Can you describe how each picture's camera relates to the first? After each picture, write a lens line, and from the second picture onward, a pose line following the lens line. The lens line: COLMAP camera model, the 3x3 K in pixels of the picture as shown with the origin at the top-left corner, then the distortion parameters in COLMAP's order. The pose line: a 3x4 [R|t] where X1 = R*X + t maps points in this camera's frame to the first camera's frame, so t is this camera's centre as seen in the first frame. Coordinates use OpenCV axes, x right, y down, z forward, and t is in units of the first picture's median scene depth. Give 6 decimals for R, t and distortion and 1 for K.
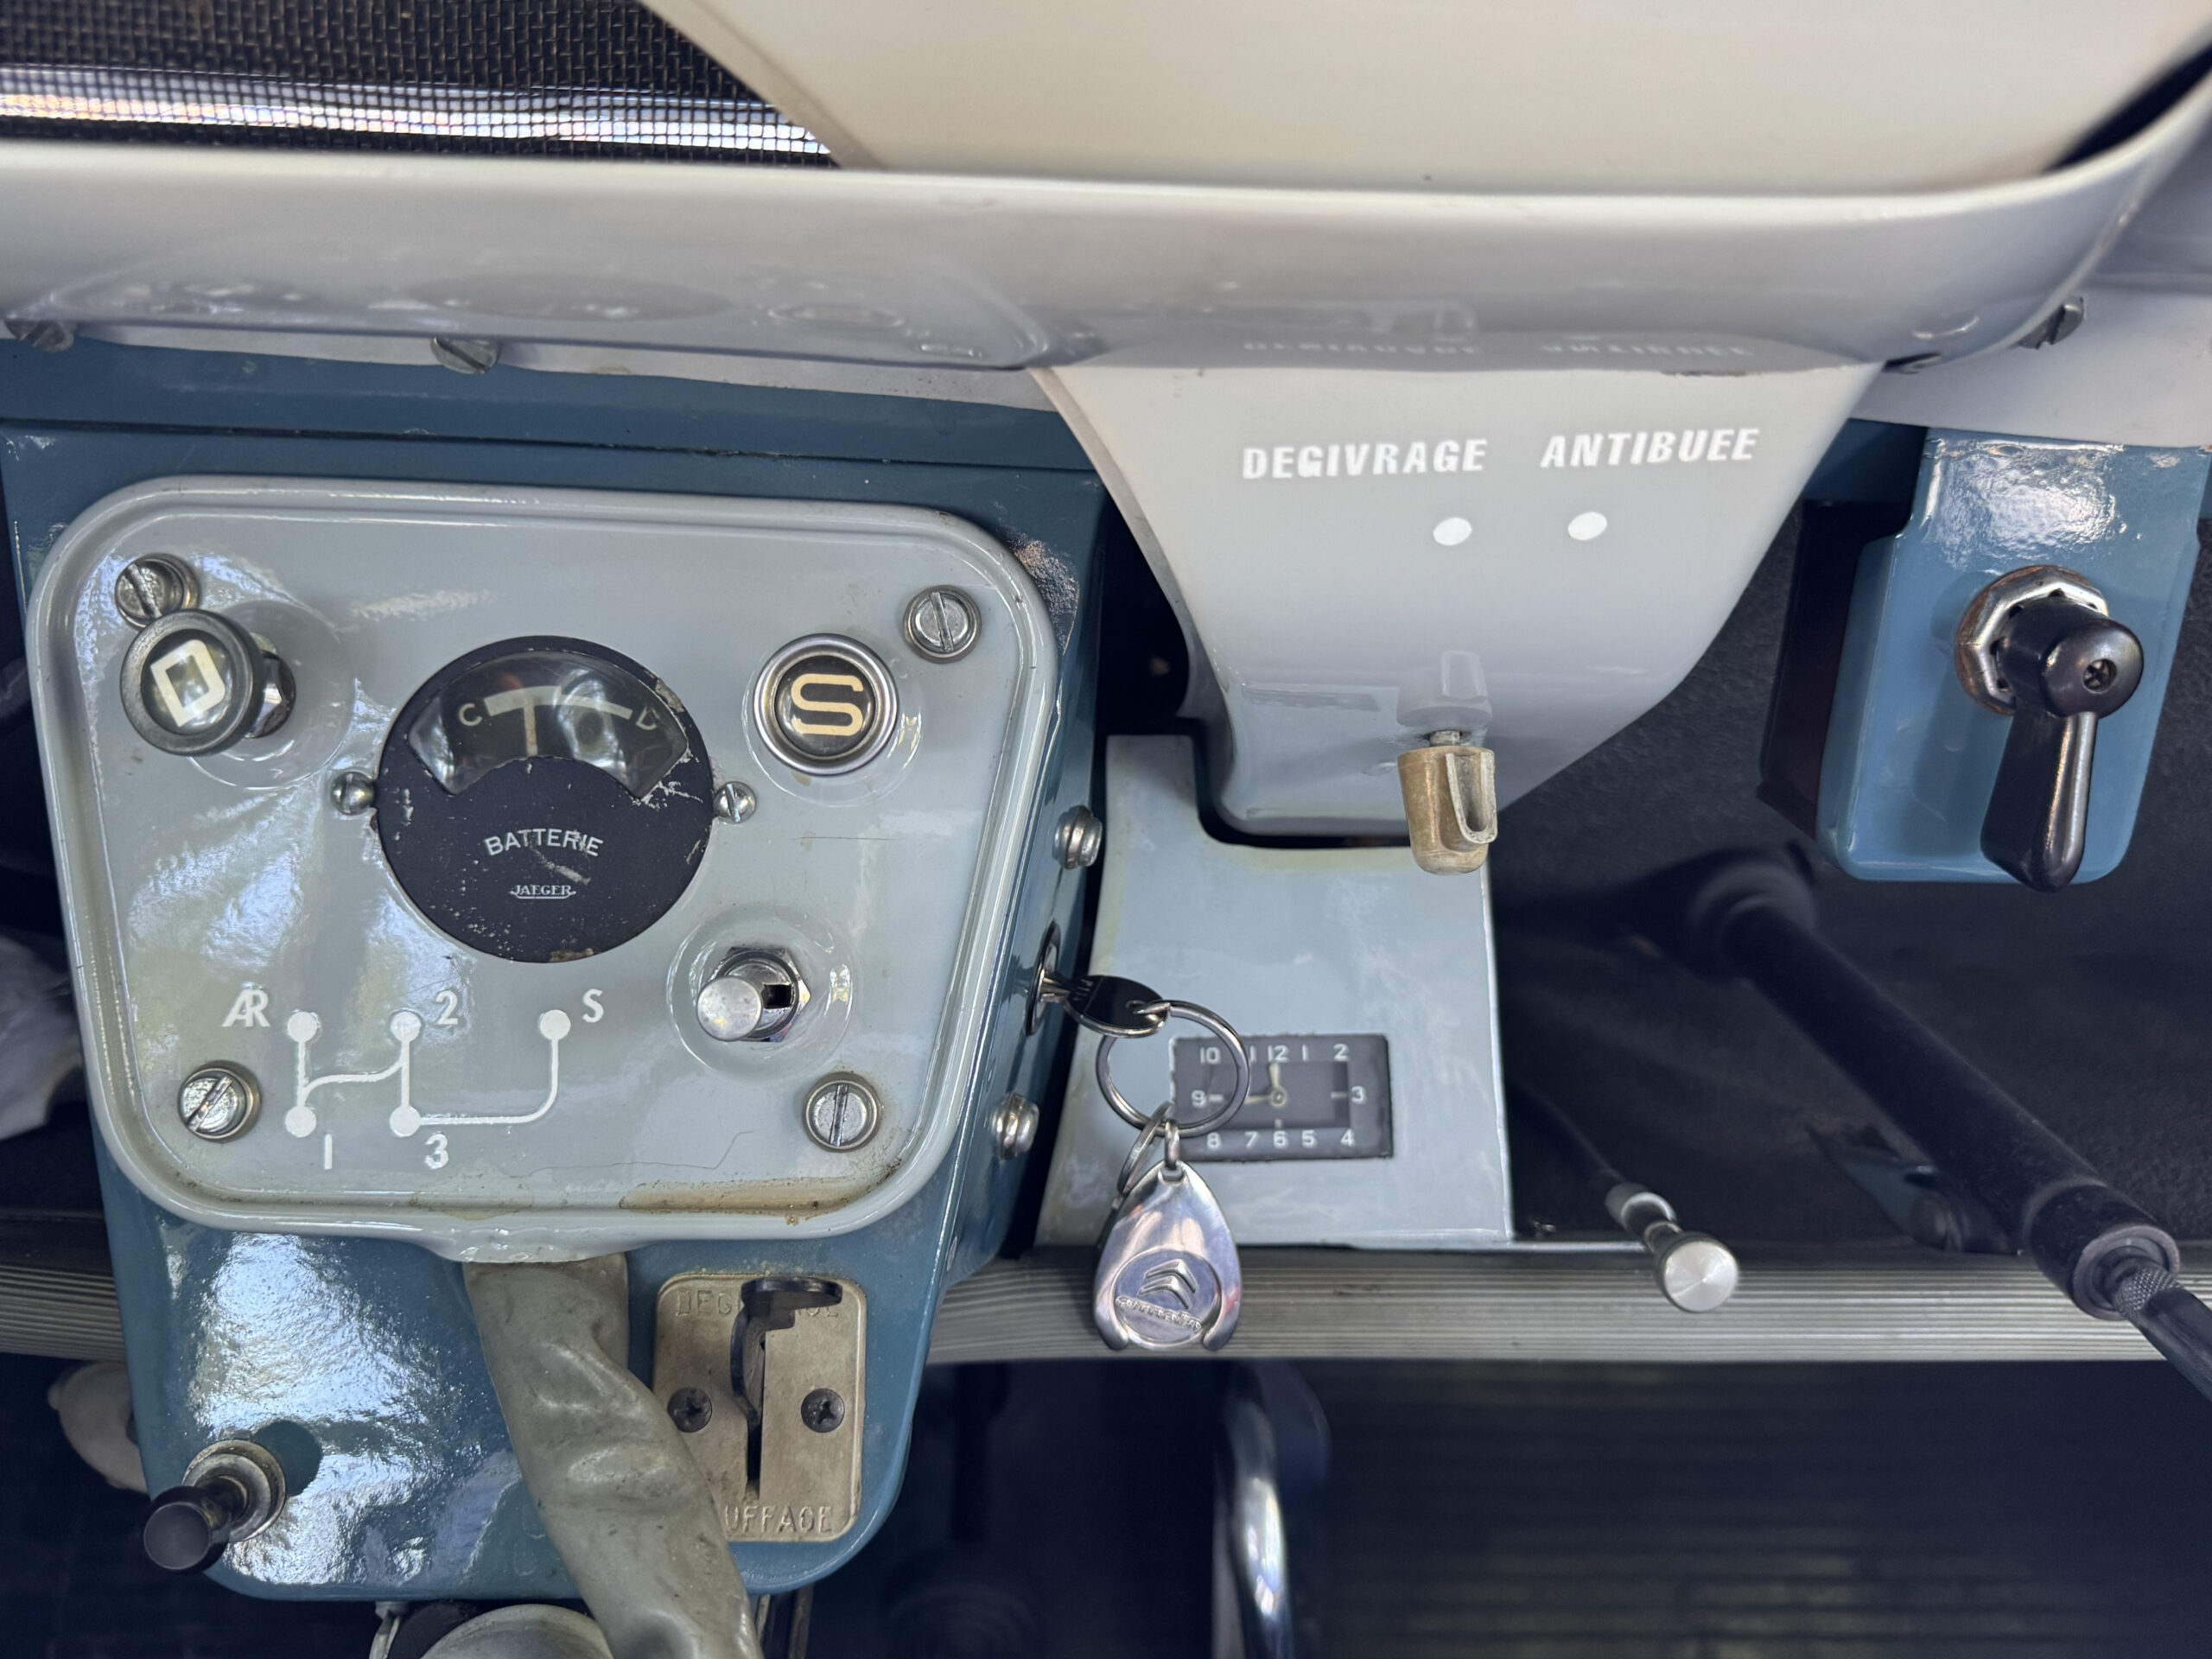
lens RADIAL K [[1713.8, 0, 1109.3], [0, 1713.8, 825.5], [0, 0, 1]] dist [0.001941, -0.002409]
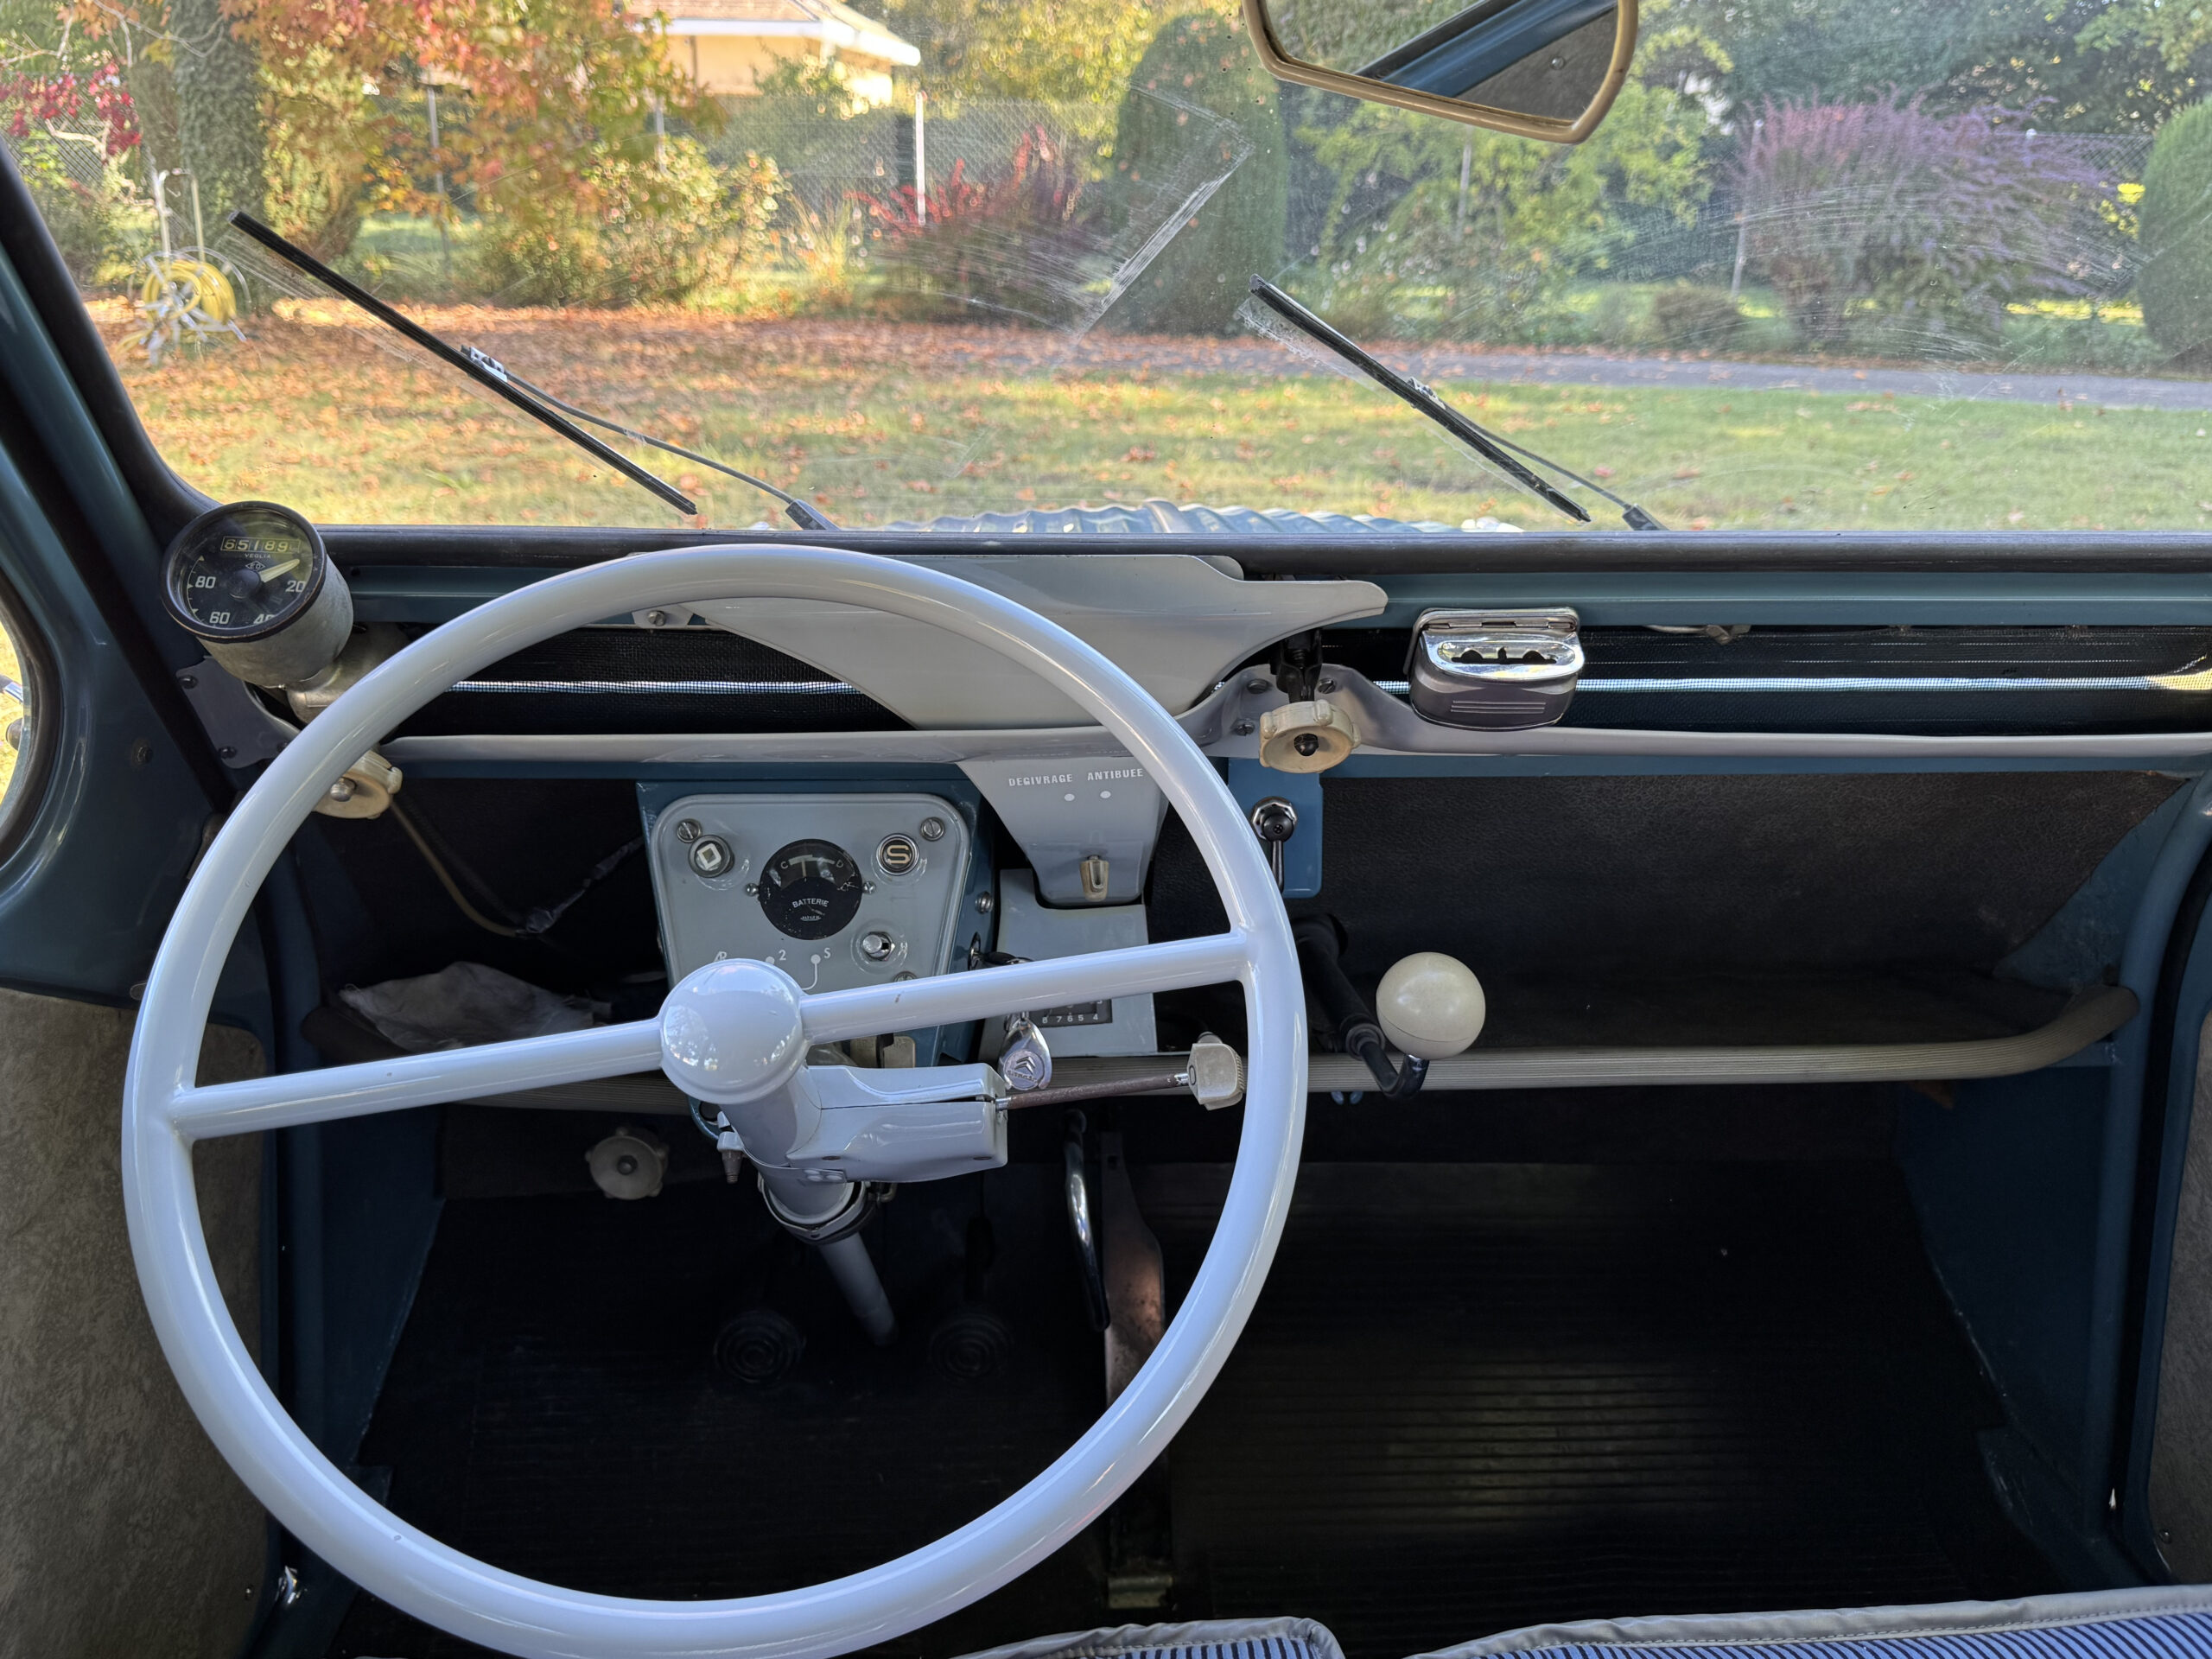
lens RADIAL K [[1713.8, 0, 1102.8], [0, 1713.8, 829.7], [0, 0, 1]] dist [0.001941, -0.002409]
pose [[0.998874, -0.044373, -0.016809, 0.272909], [0.042138, 0.992386, -0.115731, 0.265603], [0.021816, 0.114892, 0.993138, -2.160651]]
